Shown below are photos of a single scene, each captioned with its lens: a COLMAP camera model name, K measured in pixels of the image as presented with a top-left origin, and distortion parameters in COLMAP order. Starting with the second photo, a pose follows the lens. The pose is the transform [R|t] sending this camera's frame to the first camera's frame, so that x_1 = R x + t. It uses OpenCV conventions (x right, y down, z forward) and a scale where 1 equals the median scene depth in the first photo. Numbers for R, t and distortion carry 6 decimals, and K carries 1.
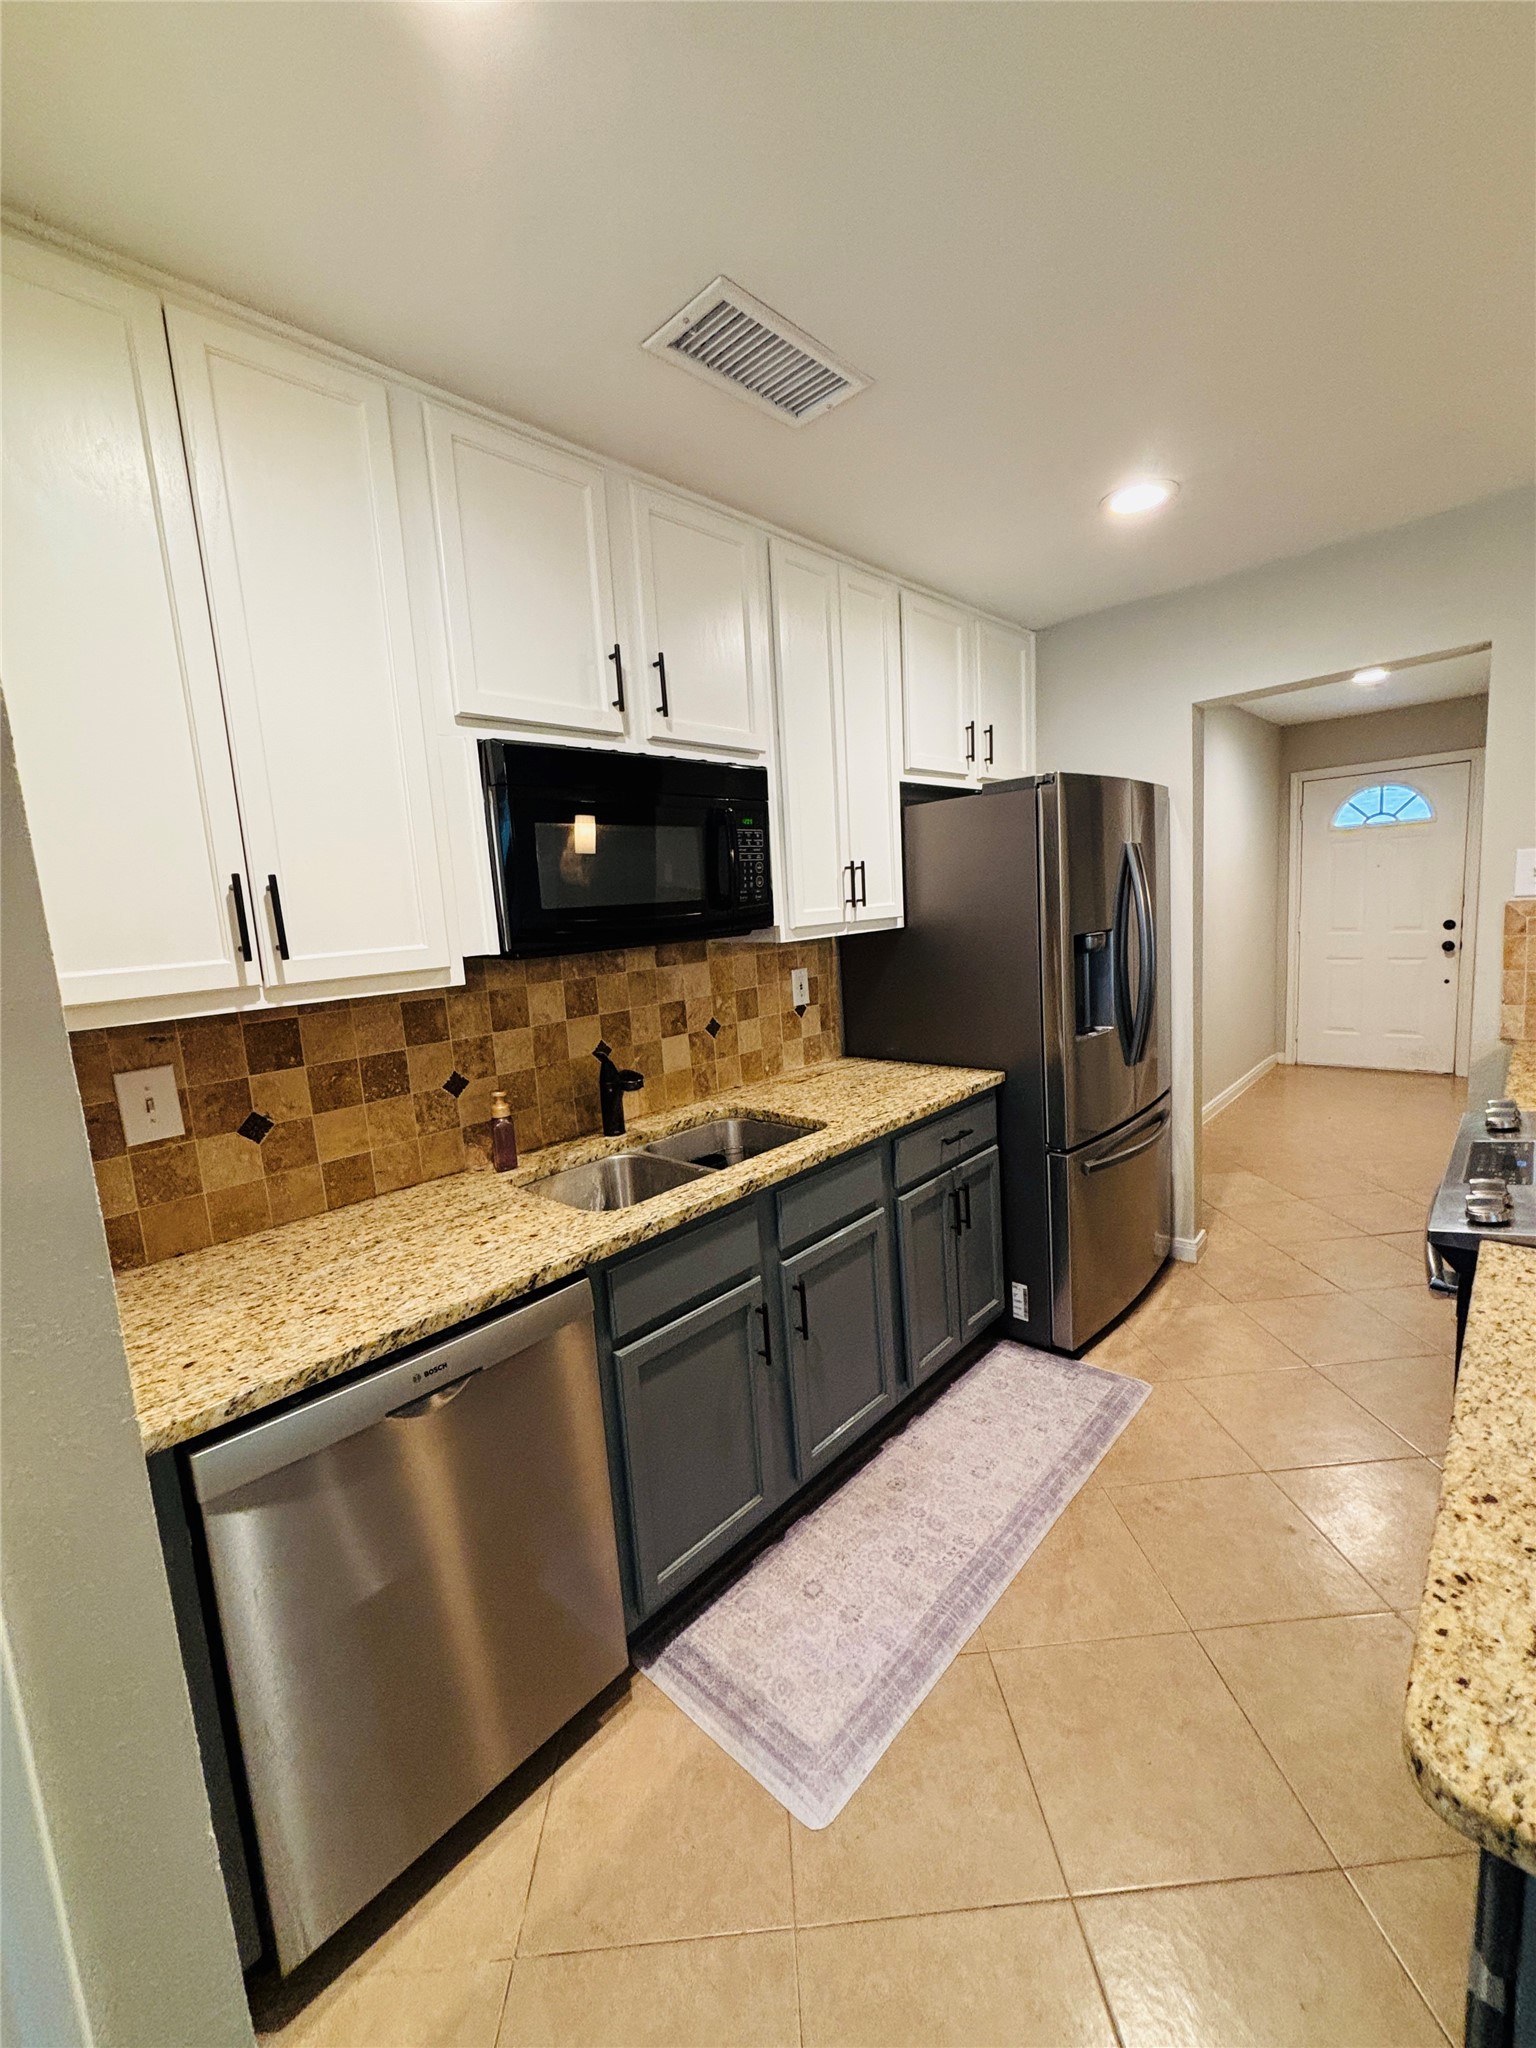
lens RADIAL K [[827.9, 0, 770.0], [0, 827.9, 1021.6], [0, 0, 1]] dist [0.003671, 0.000744]
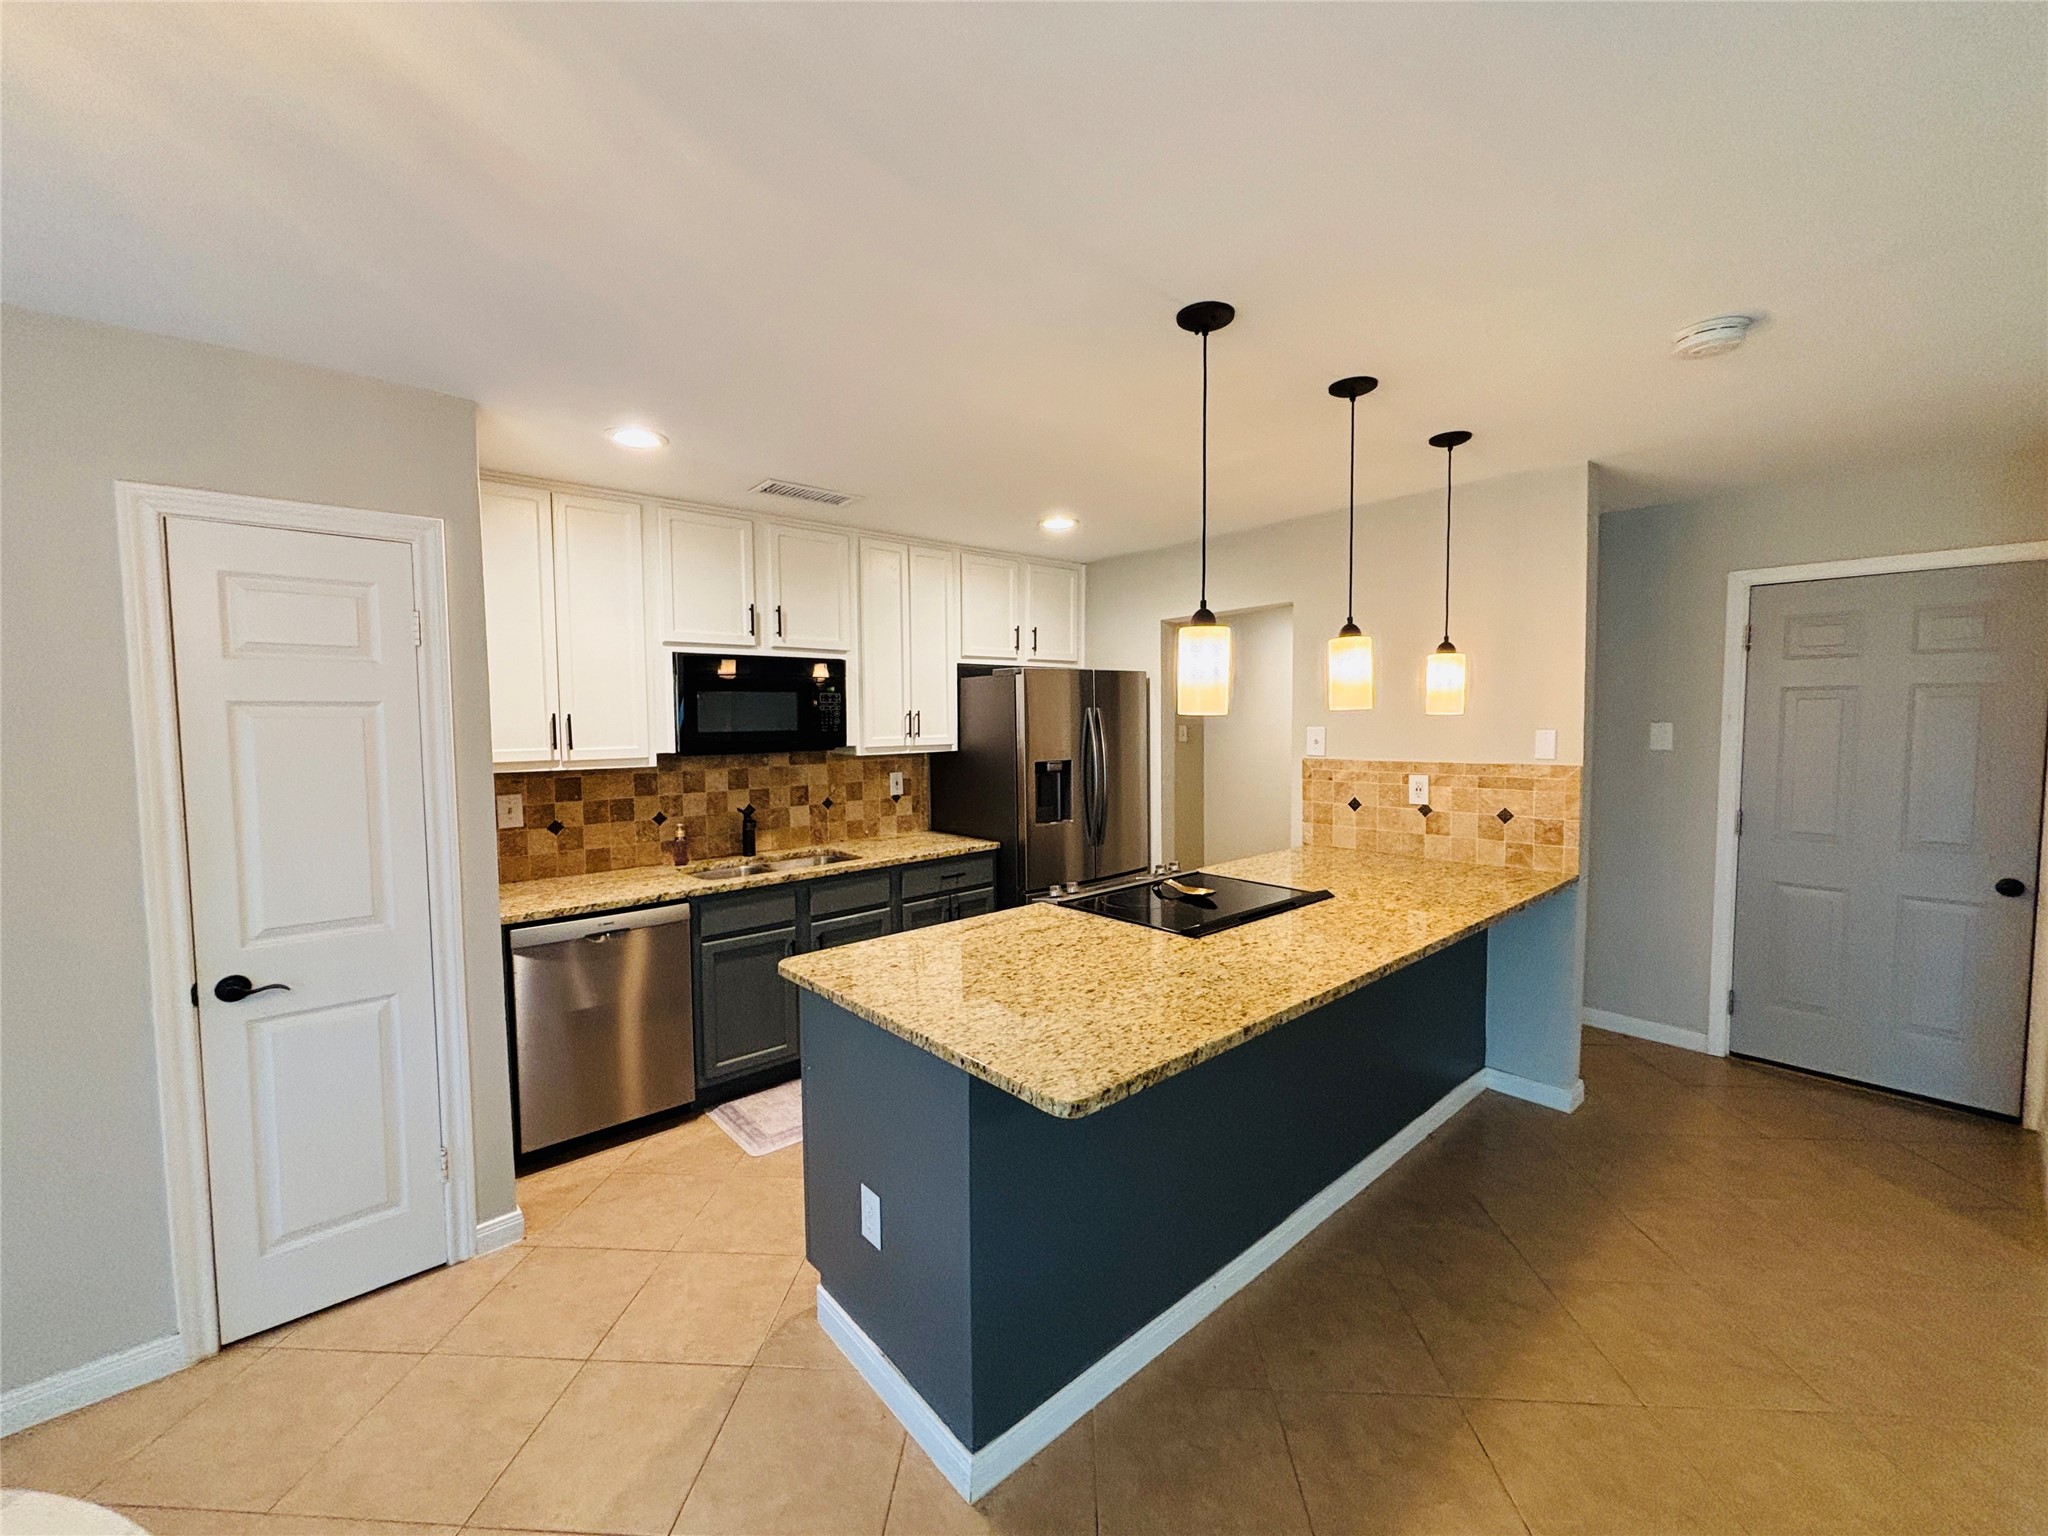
lens RADIAL K [[827.9, 0, 1021.1], [0, 827.9, 766.9], [0, 0, 1]] dist [0.003671, 0.000744]
pose [[0.992797, 0.063629, -0.101516, 0.631466], [-0.071225, 0.994782, -0.073042, 0.037096], [0.096339, 0.079746, 0.992149, -0.823967]]
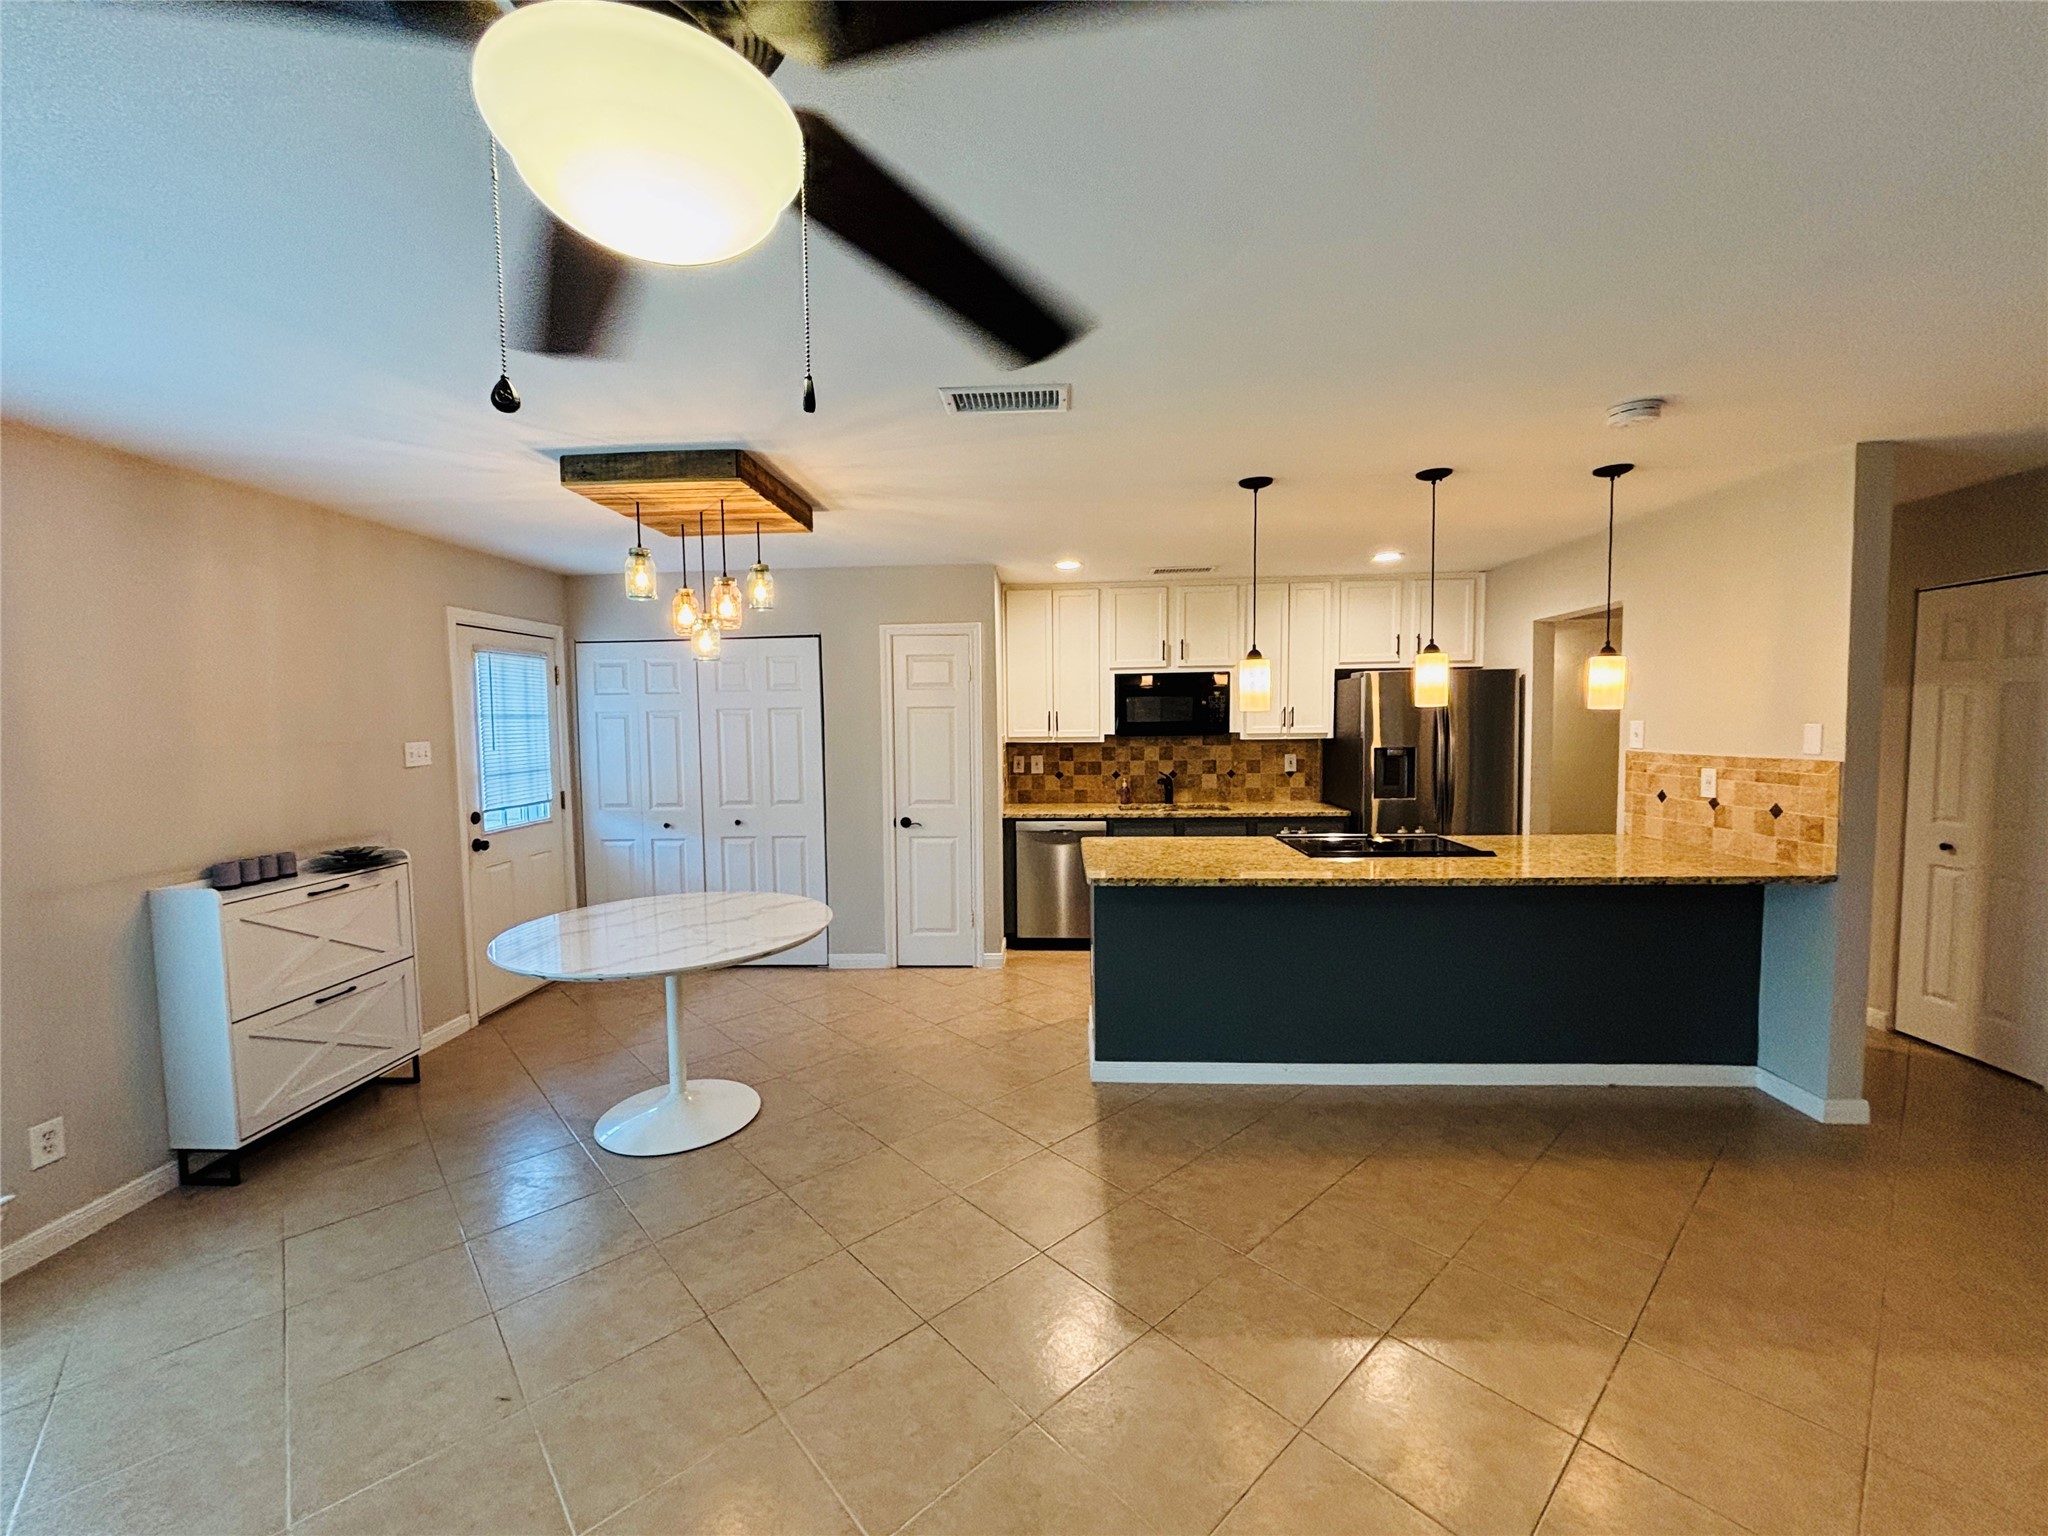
lens RADIAL K [[827.9, 0, 1017.5], [0, 827.9, 764.6], [0, 0, 1]] dist [0.003671, 0.000744]
pose [[0.636372, 0.103529, -0.764403, 1.744069], [-0.141272, 0.989834, 0.016450, 0.037520], [0.758336, 0.097521, 0.644528, -1.280279]]
